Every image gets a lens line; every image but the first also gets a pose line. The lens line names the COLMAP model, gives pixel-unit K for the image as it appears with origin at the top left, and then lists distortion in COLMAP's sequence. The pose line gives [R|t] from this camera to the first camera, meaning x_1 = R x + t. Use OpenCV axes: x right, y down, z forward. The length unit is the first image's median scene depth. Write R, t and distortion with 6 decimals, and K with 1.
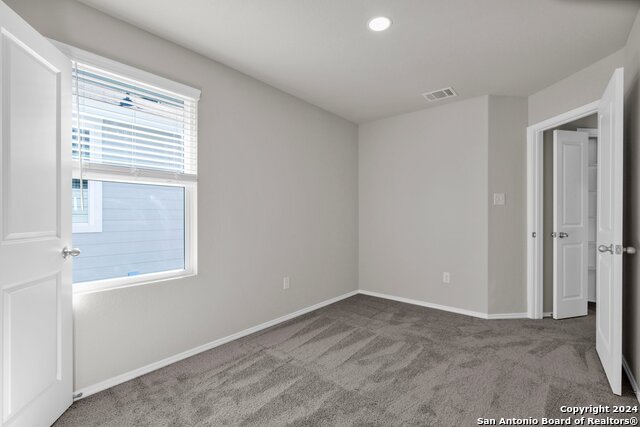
lens RADIAL K [[293.2, 0, 323.5], [0, 293.2, 217.8], [0, 0, 1]] dist [0.000201, 0.000134]
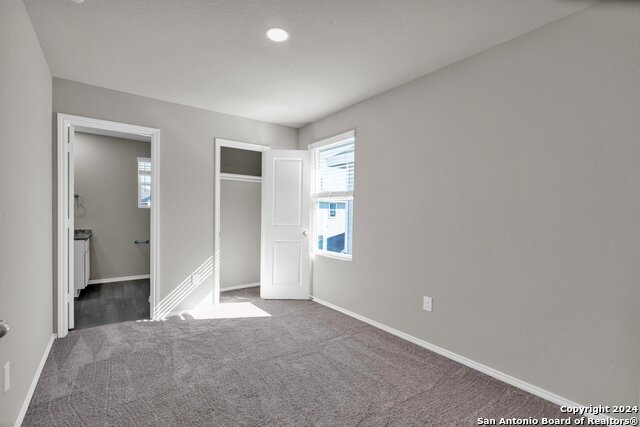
lens RADIAL K [[293.2, 0, 323.5], [0, 293.2, 217.8], [0, 0, 1]] dist [0.000201, 0.000134]
pose [[-0.247559, 0.012687, -0.968790, 0.982162], [-0.015642, 0.999732, 0.017090, -0.036803], [0.968747, 0.019384, -0.247294, 1.220280]]
